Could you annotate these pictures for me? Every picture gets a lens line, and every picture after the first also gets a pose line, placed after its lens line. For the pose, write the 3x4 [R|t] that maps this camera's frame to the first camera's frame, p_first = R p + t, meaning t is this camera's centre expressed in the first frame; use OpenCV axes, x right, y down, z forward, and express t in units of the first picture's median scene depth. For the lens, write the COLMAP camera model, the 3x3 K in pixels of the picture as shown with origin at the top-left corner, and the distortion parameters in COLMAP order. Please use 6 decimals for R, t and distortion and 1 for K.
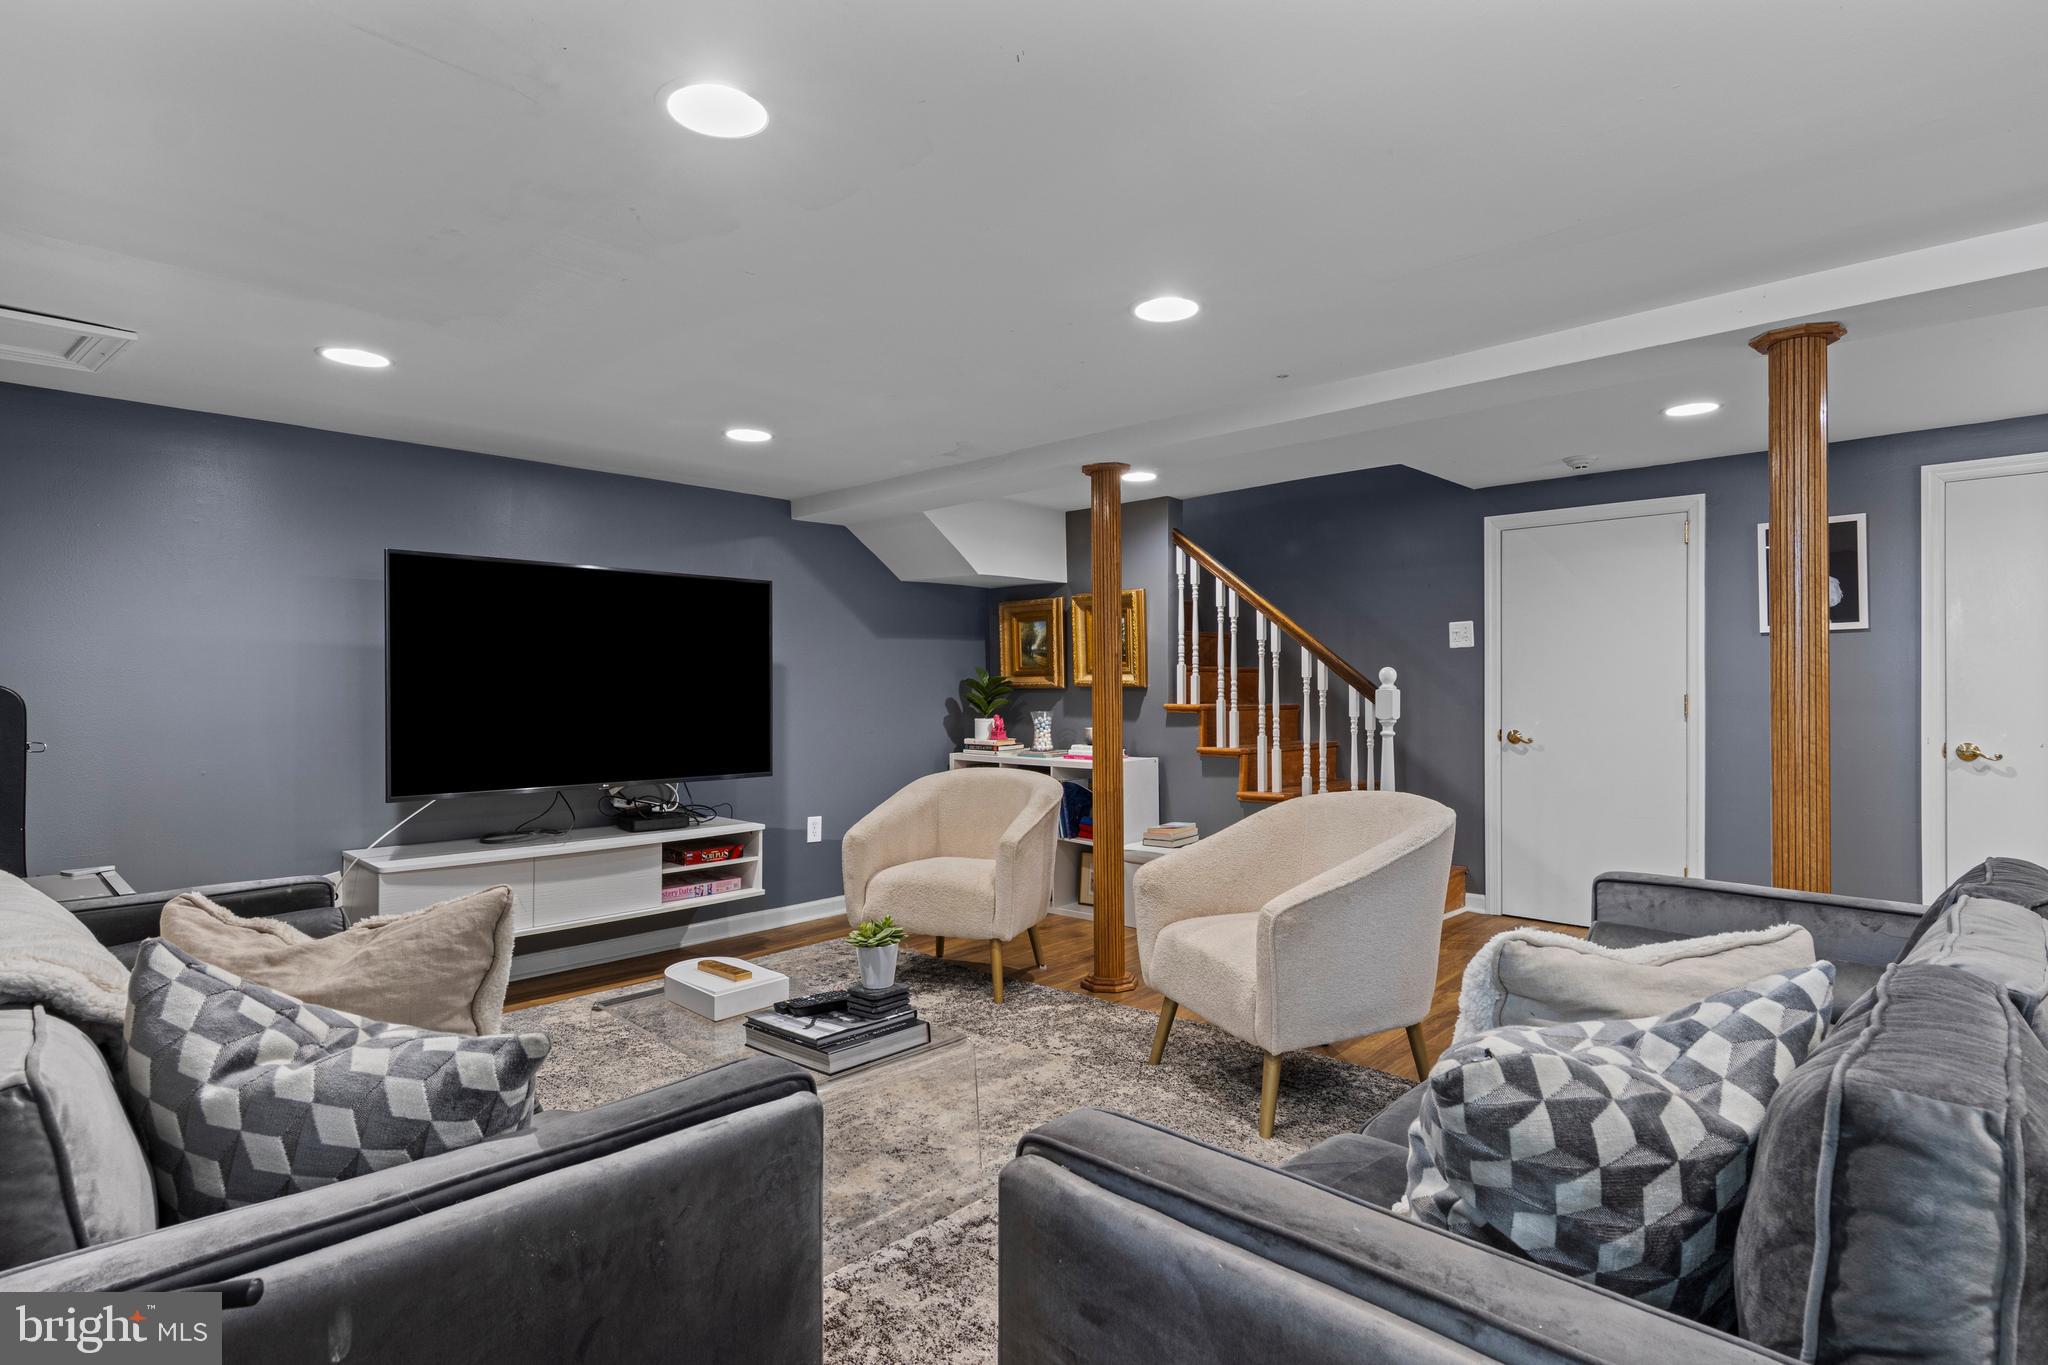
lens RADIAL K [[1046.0, 0, 1023.5], [0, 1046.0, 680.6], [0, 0, 1]] dist [0.012812, -0.005222]
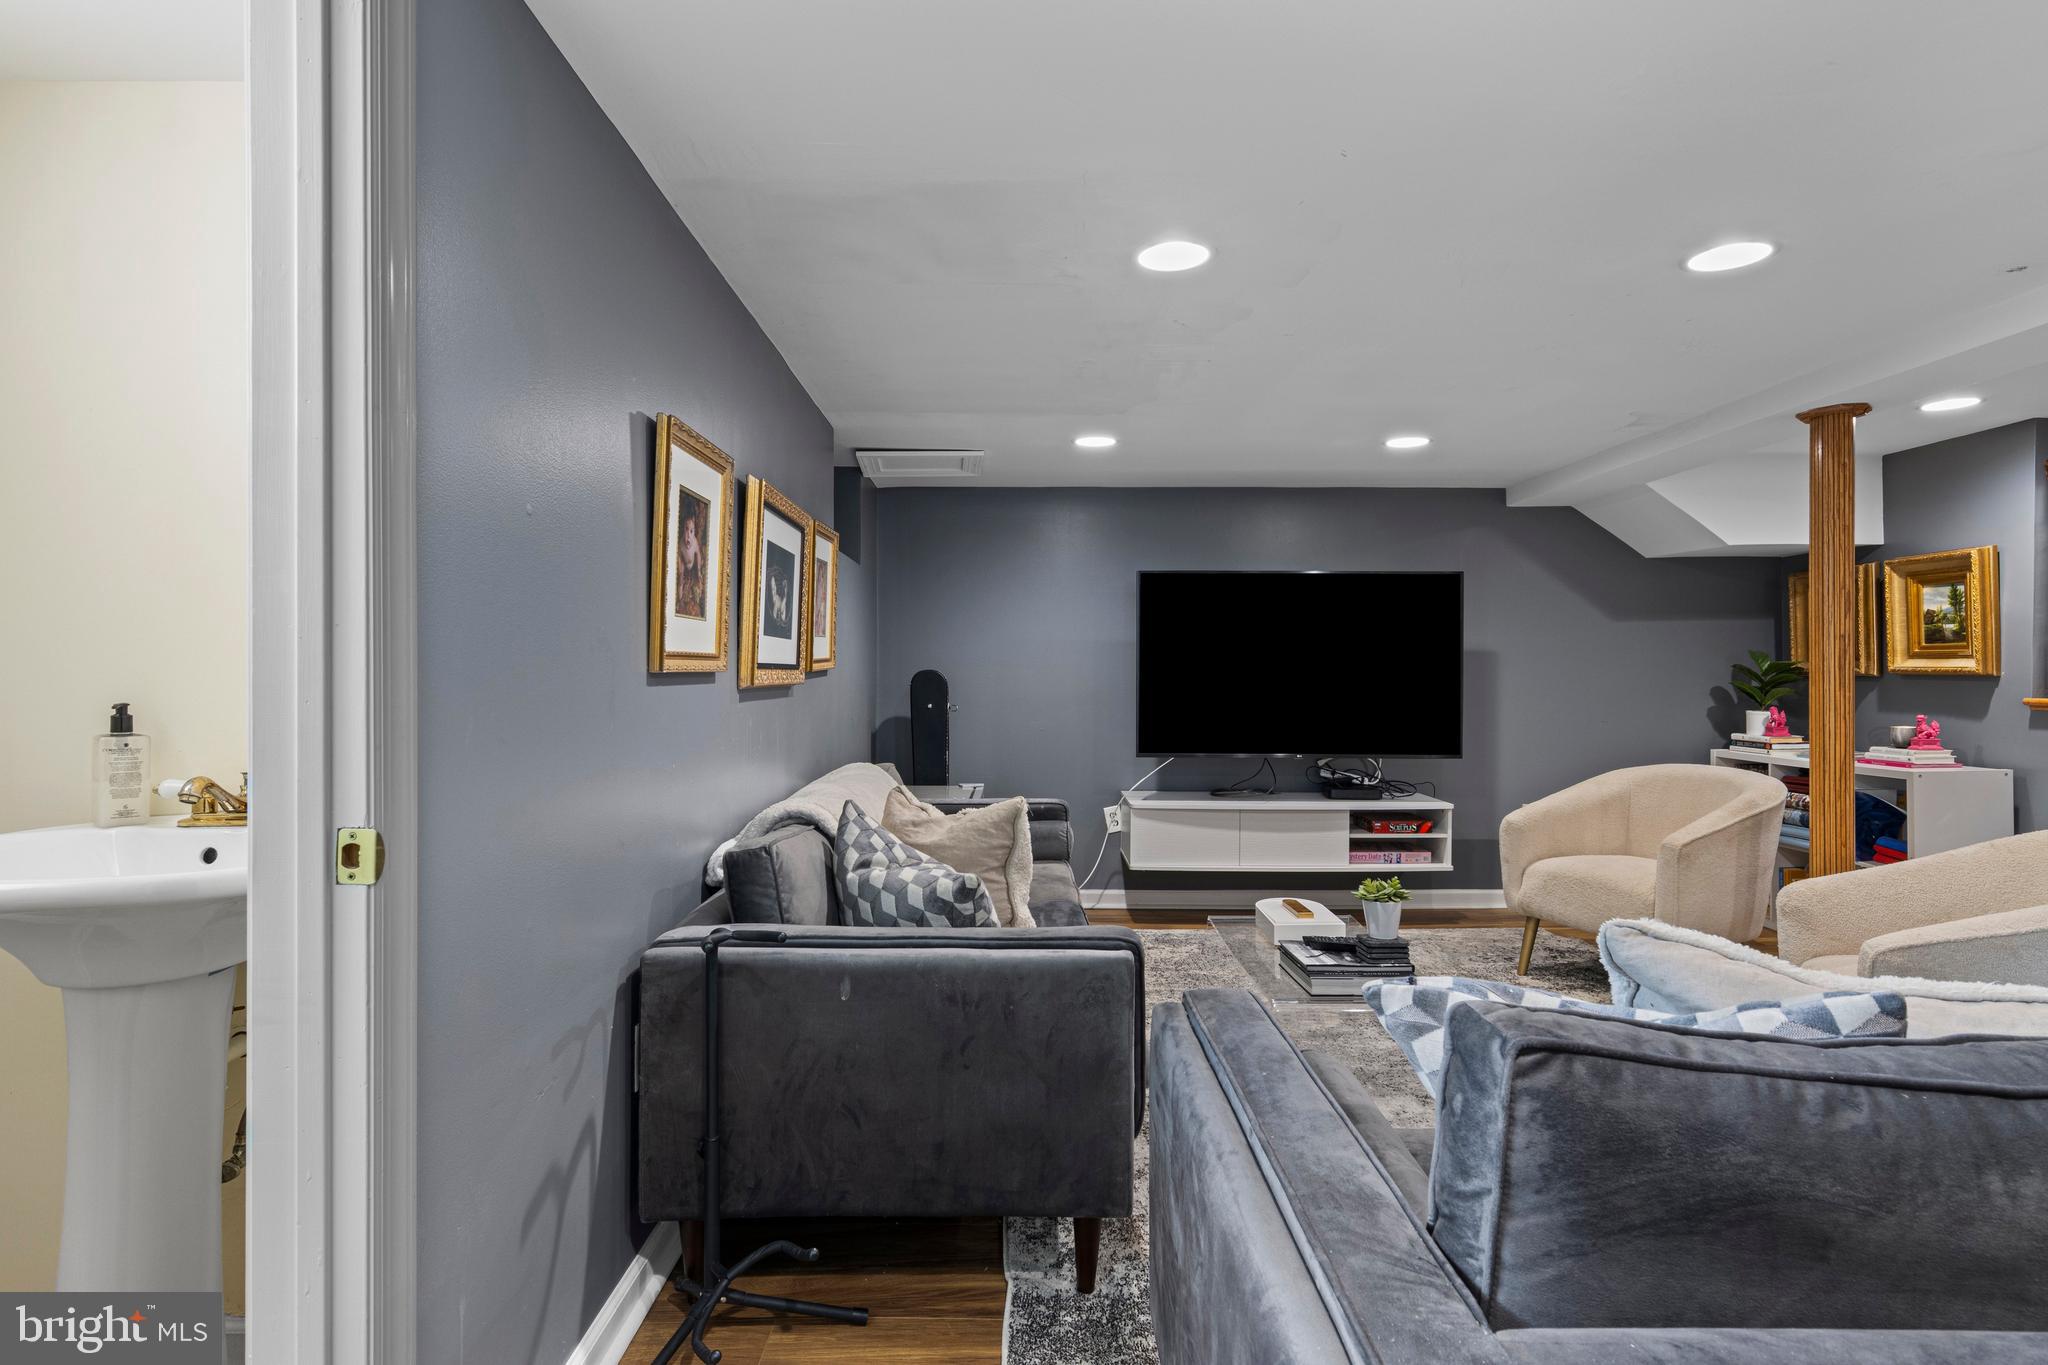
lens RADIAL K [[1046.0, 0, 1034.4], [0, 1046.0, 674.1], [0, 0, 1]] dist [0.012812, -0.005222]
pose [[0.698170, 0.005321, -0.715912, 0.221017], [0.001067, 0.999964, 0.008472, -0.002453], [0.715931, -0.006679, 0.698139, -0.034296]]
